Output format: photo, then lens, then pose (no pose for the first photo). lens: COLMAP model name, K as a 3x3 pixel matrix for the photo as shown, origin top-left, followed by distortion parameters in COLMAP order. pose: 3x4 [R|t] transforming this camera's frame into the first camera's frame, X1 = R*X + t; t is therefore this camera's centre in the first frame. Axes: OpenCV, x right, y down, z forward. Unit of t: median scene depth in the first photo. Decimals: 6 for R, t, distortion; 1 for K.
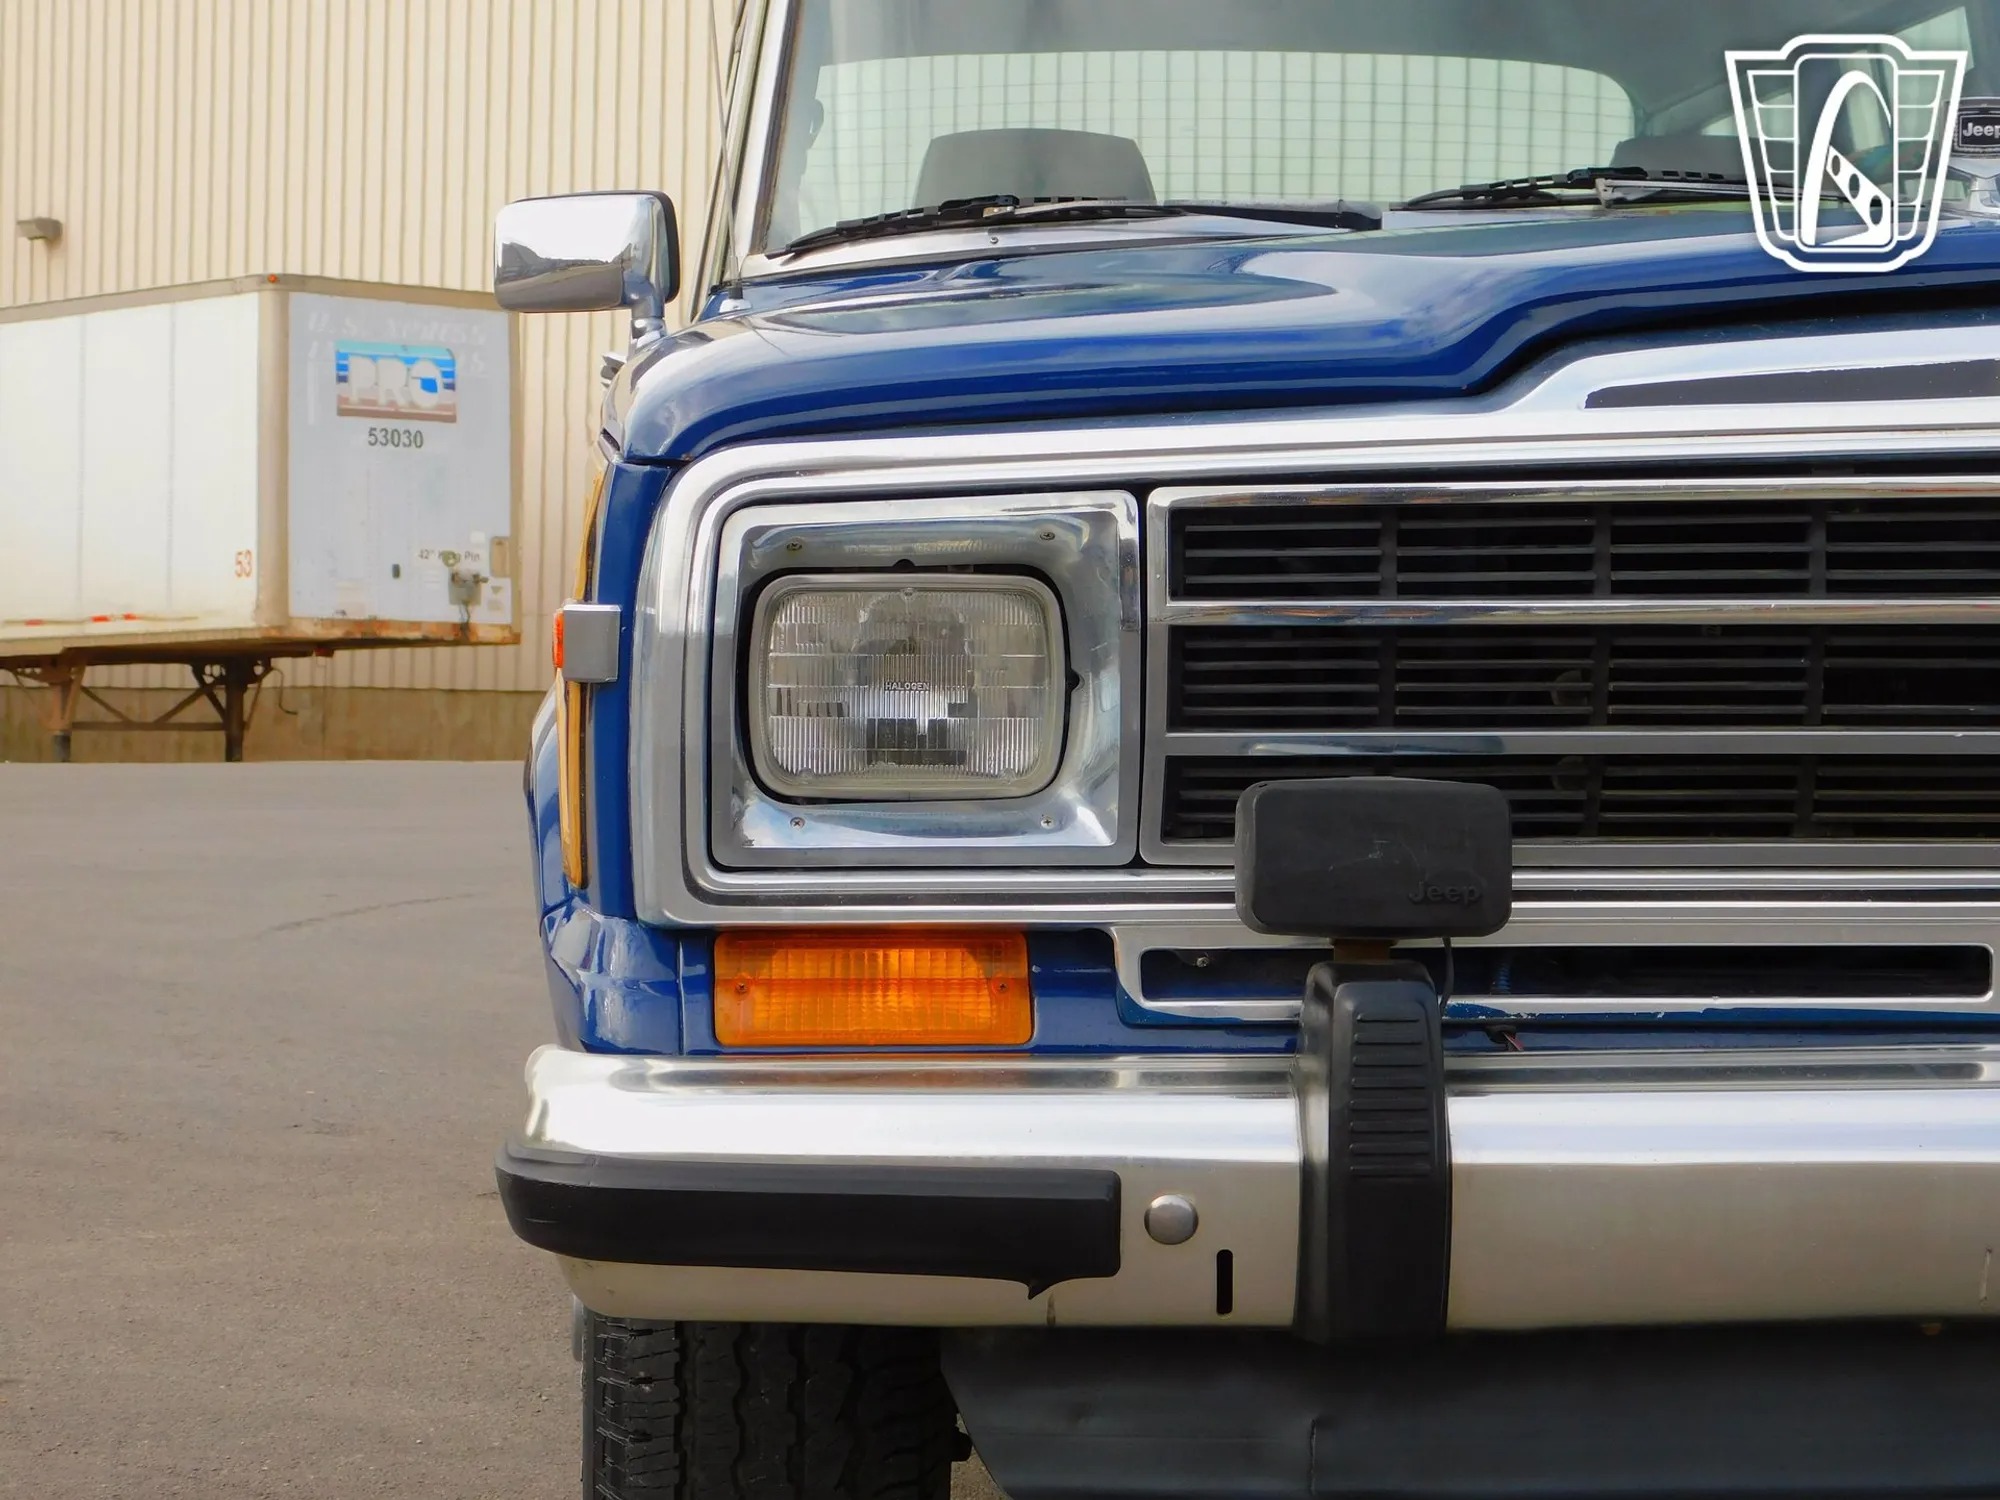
lens RADIAL K [[4620.8, 0, 999.7], [0, 4620.8, 690.3], [0, 0, 1]] dist [0.022884, 0.406578]
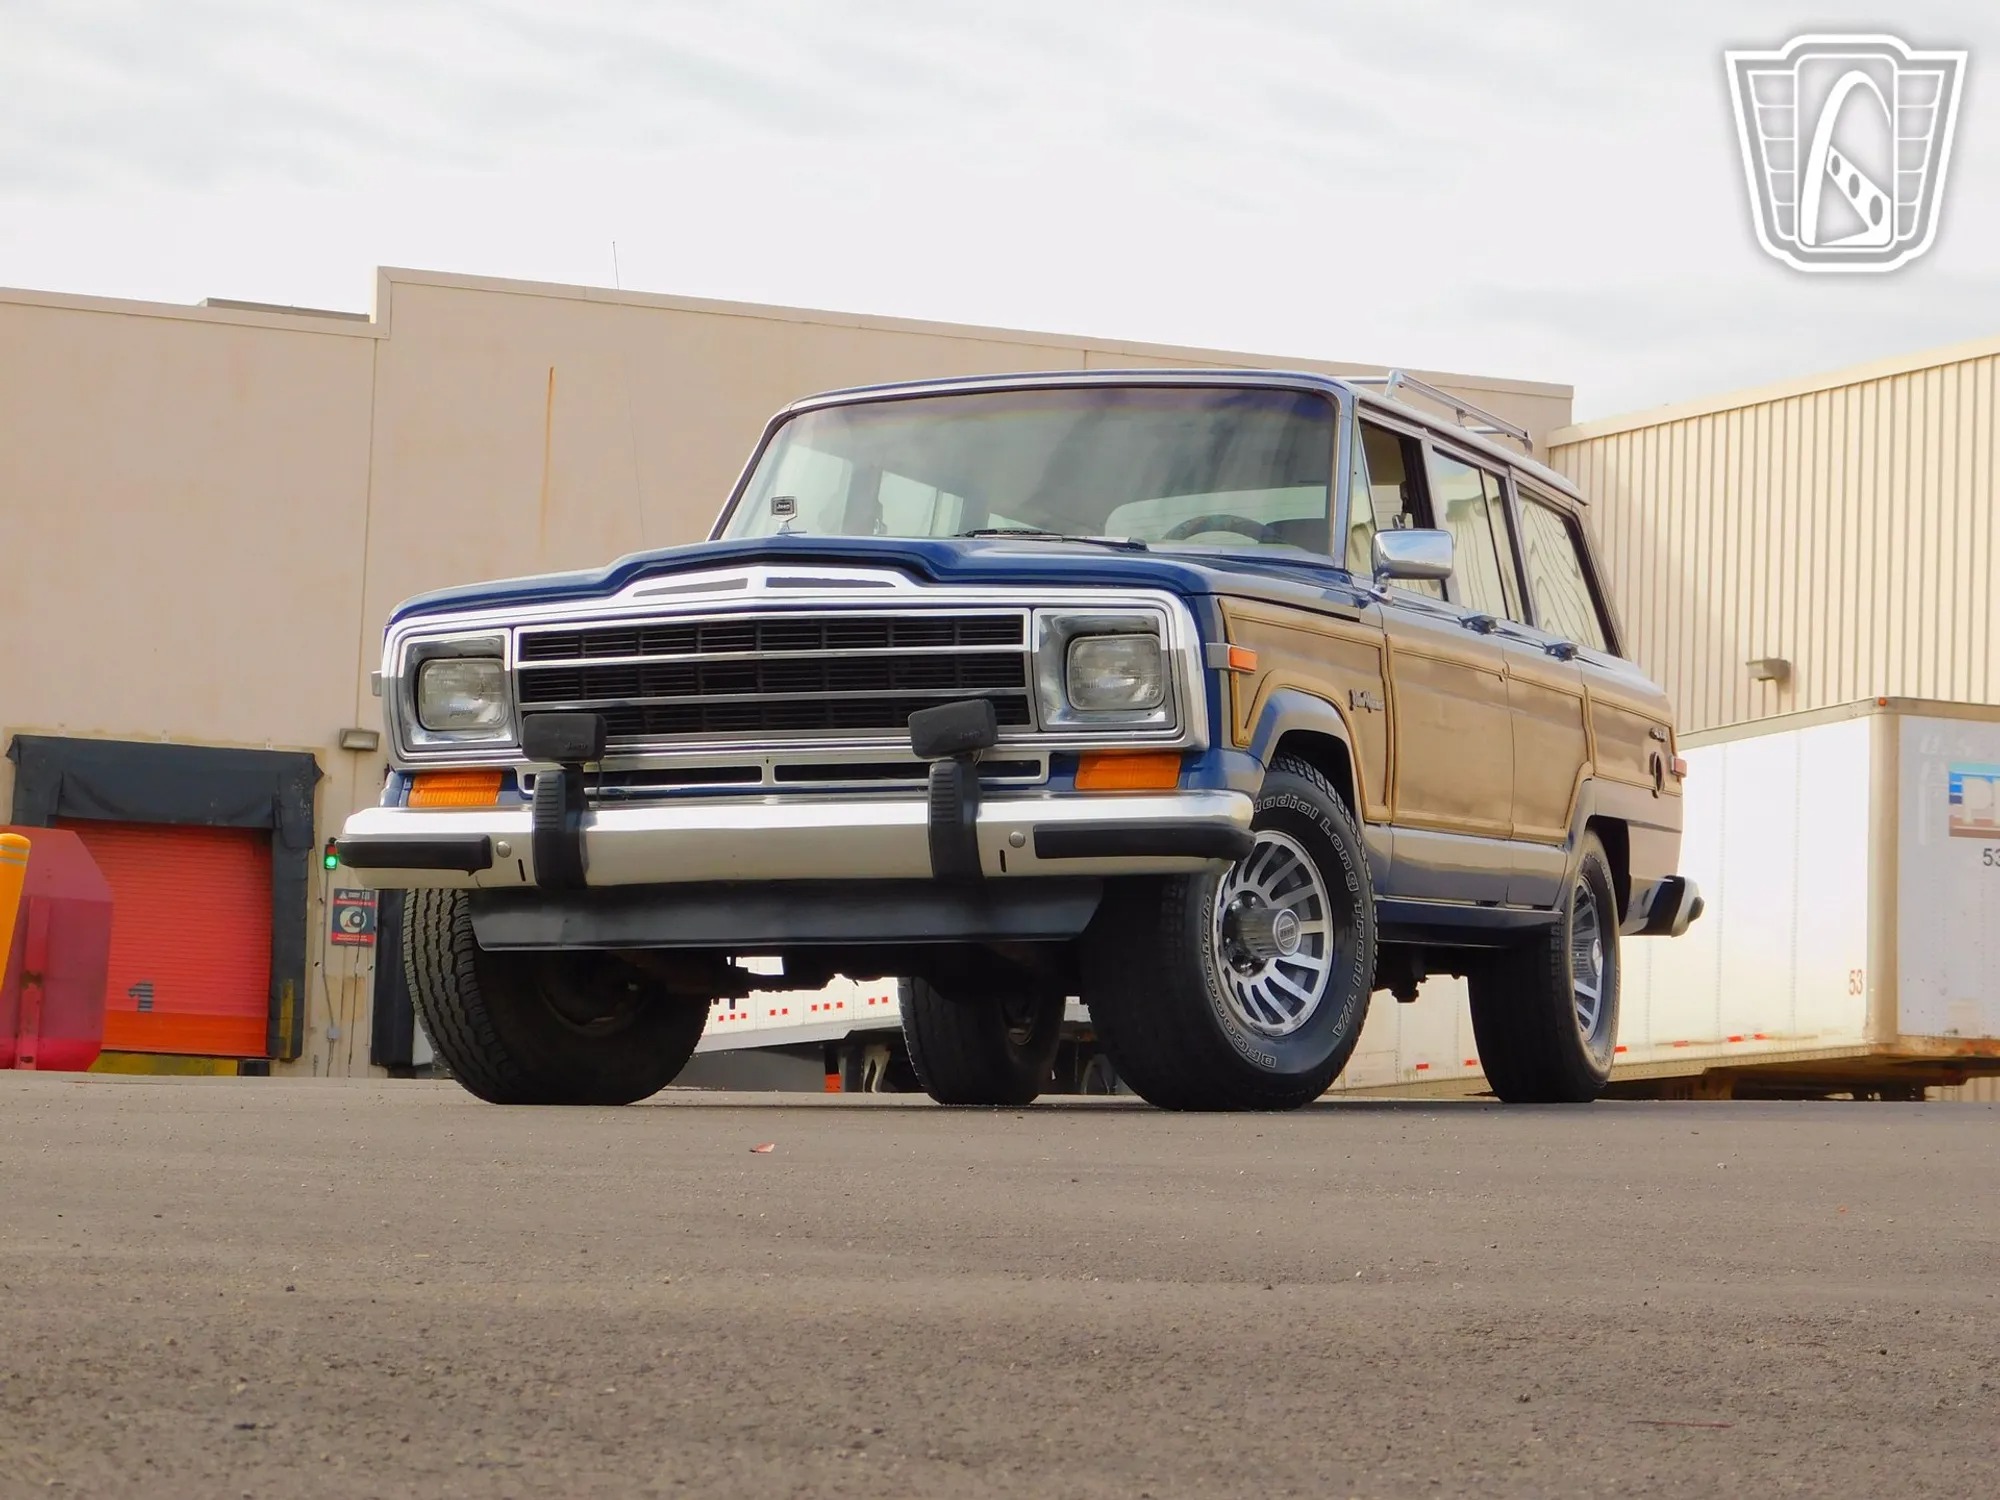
lens RADIAL K [[5581.3, 0, 1002.0], [0, 5581.3, 750.2], [0, 0, 1]] dist [0.008071, -0.250374]
pose [[0.916155, -0.023664, -0.400125, 1.854494], [-0.012378, 0.996109, -0.087252, 0.368264], [0.400633, 0.084889, 0.912298, -2.347906]]
